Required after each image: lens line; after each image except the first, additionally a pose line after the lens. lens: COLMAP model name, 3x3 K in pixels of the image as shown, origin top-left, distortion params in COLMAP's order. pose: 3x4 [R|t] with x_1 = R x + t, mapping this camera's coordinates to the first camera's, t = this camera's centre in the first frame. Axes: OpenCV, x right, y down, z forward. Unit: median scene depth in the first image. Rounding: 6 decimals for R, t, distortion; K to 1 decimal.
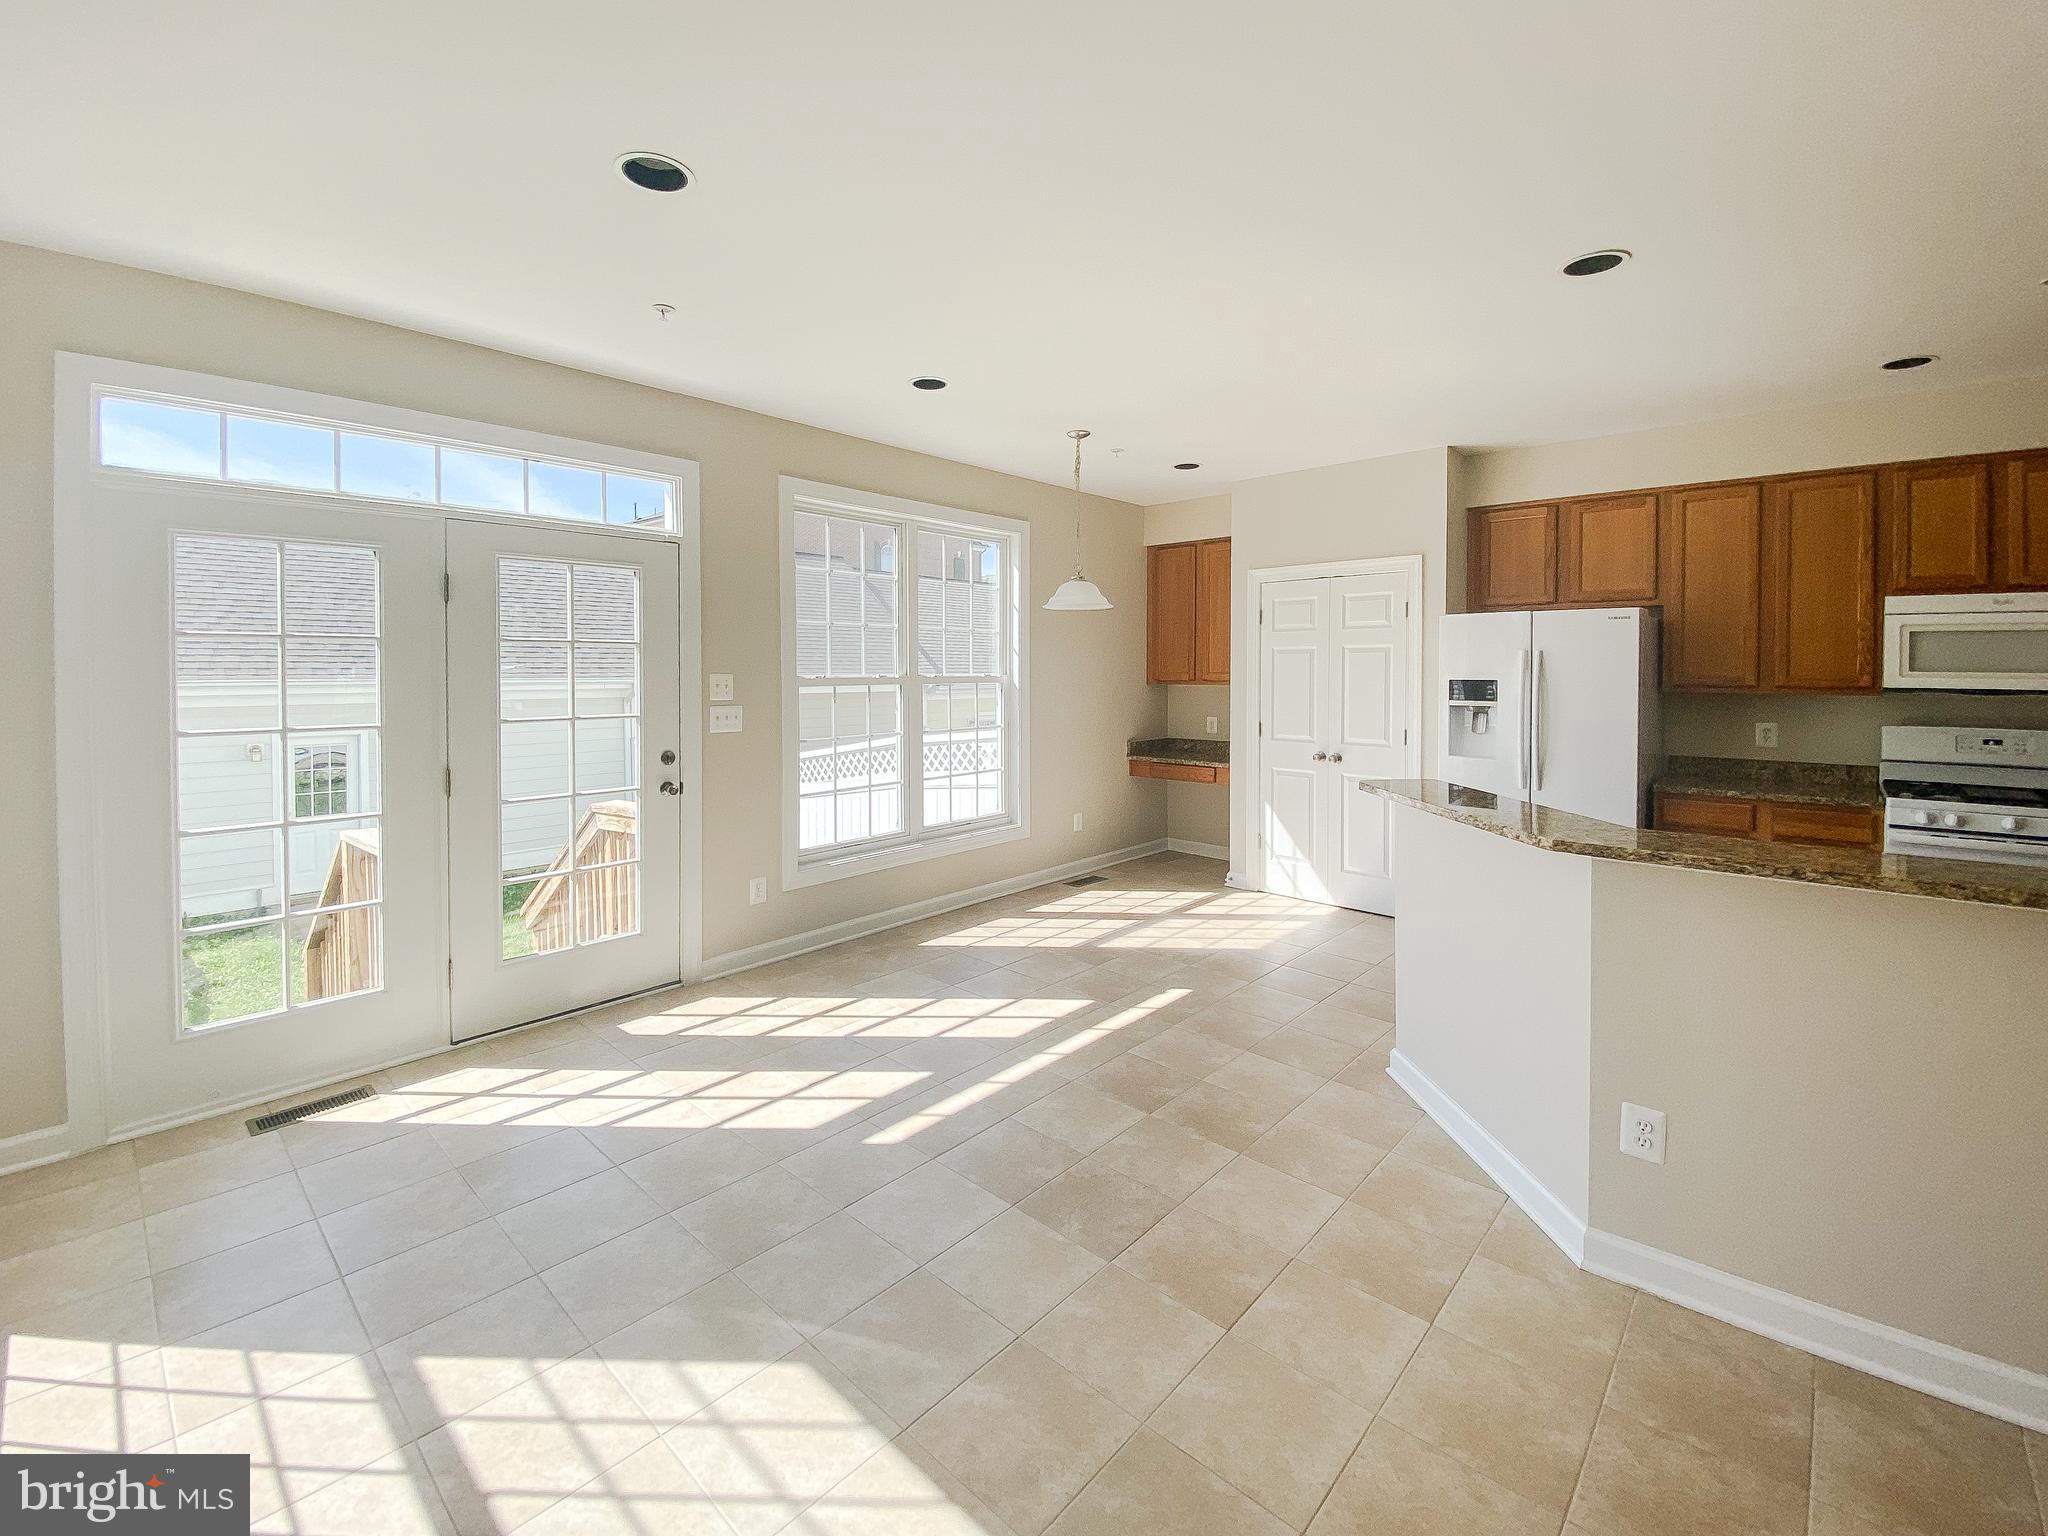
lens RADIAL K [[875.3, 0, 1005.4], [0, 875.3, 689.8], [0, 0, 1]] dist [0.012642, -0.017501]
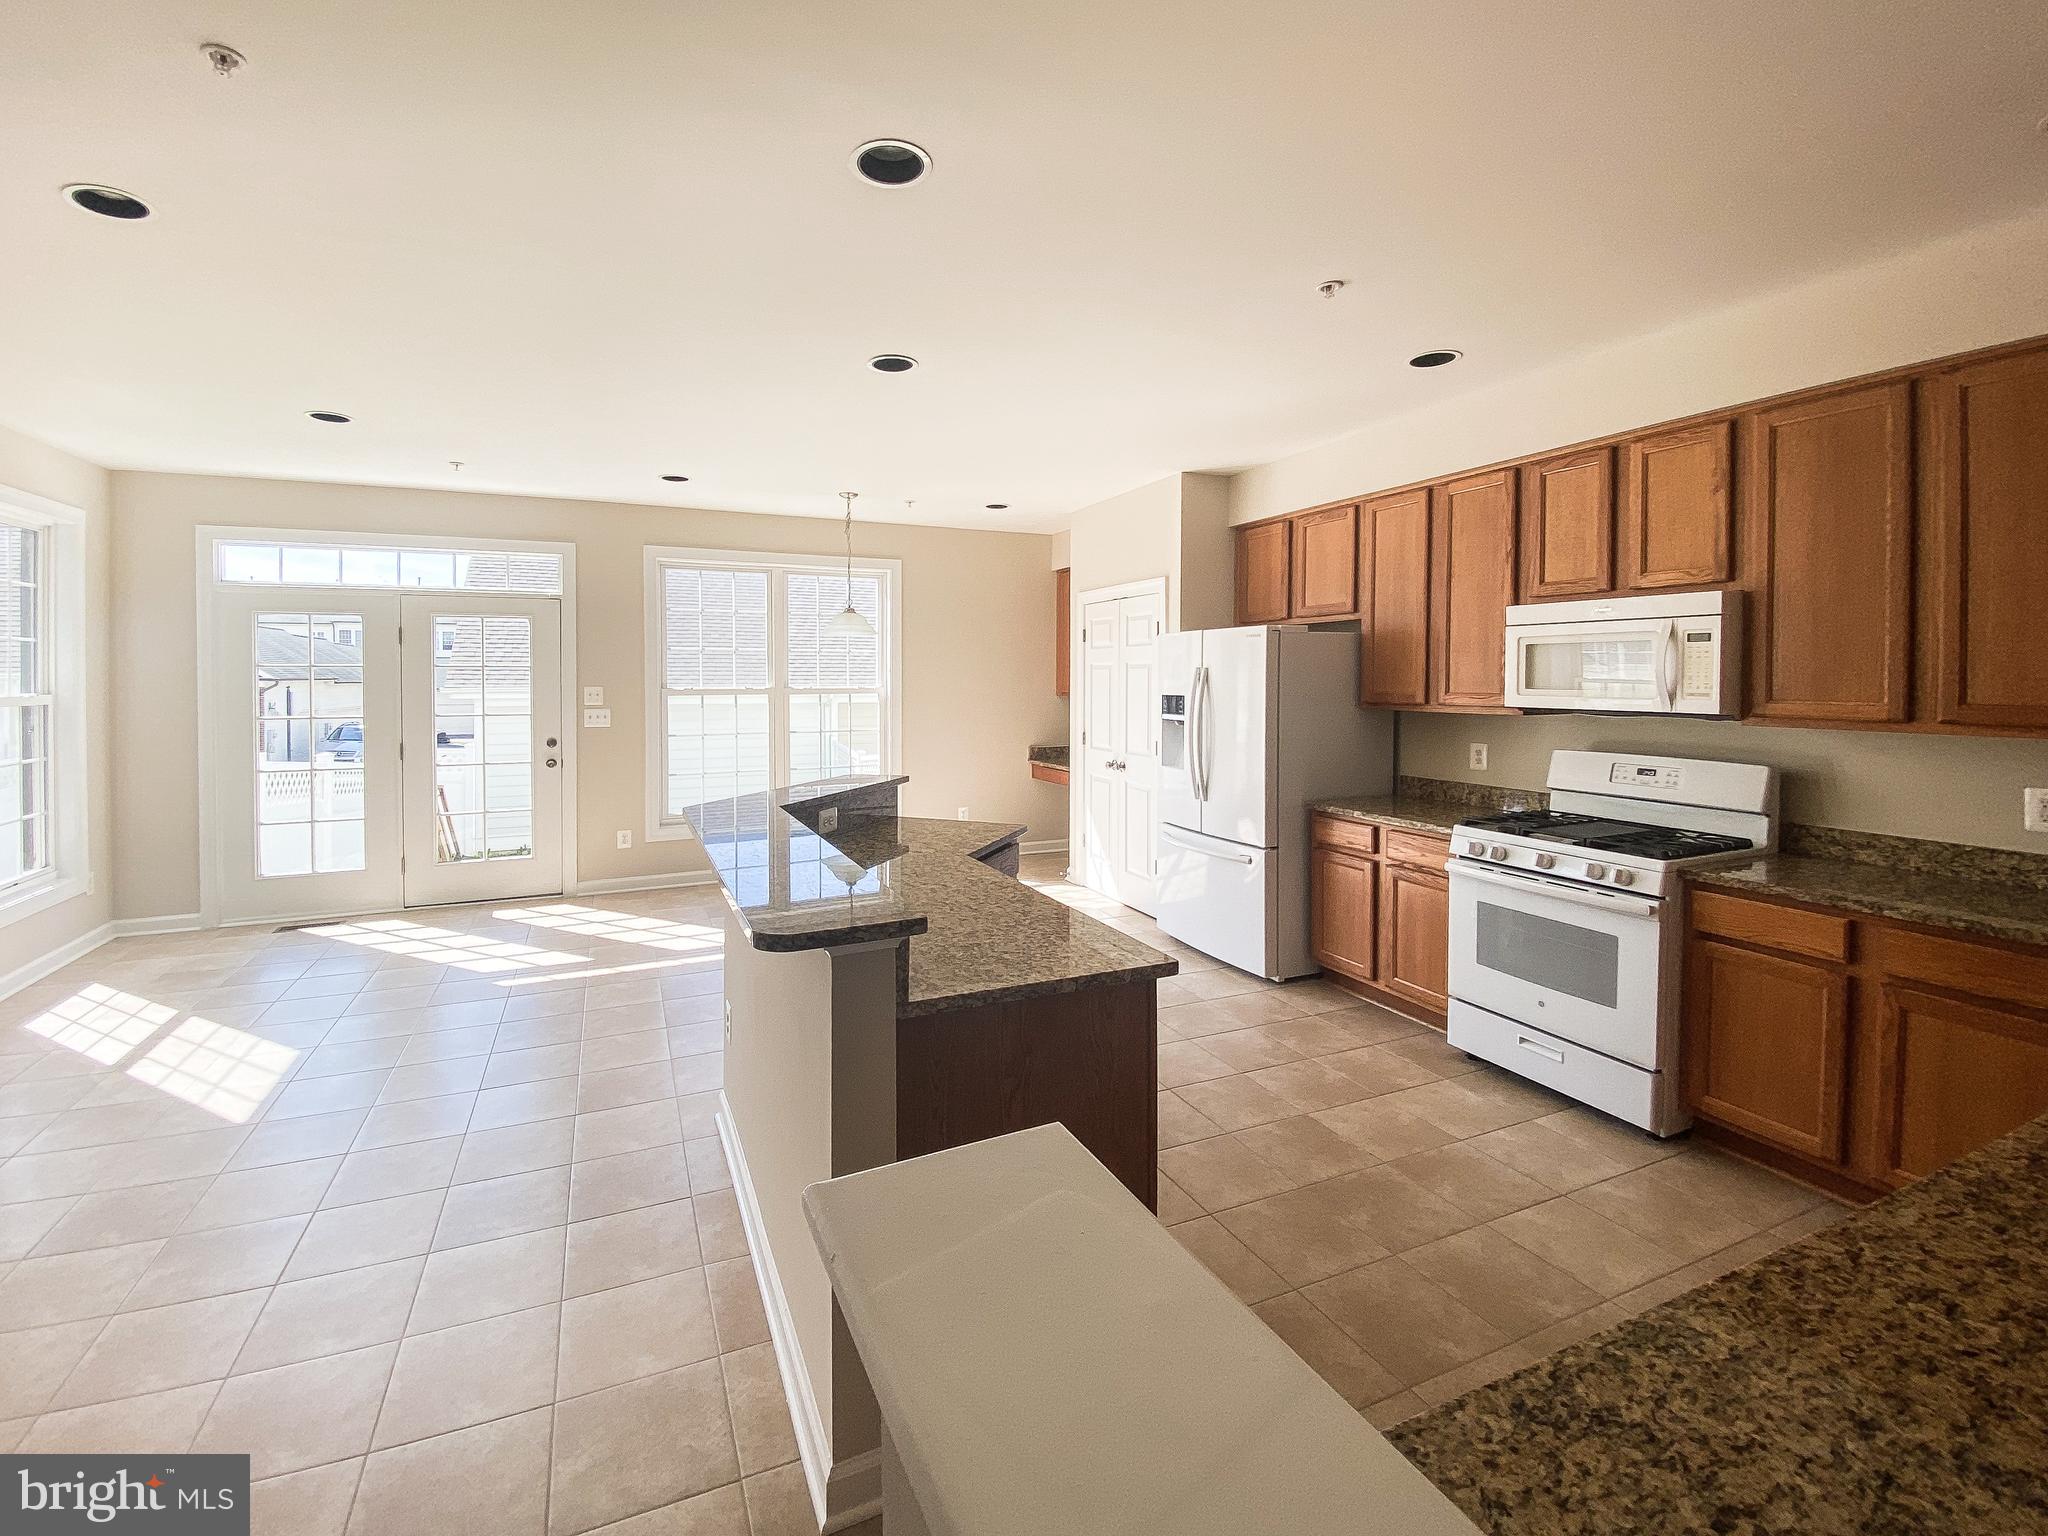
lens RADIAL K [[869.9, 0, 981.7], [0, 869.9, 700.2], [0, 0, 1]] dist [-0.000247, -0.000196]
pose [[0.912146, 0.010146, -0.409739, 0.875447], [-0.009607, 0.999948, 0.003375, -0.006706], [0.409752, 0.000857, 0.912197, -0.054634]]
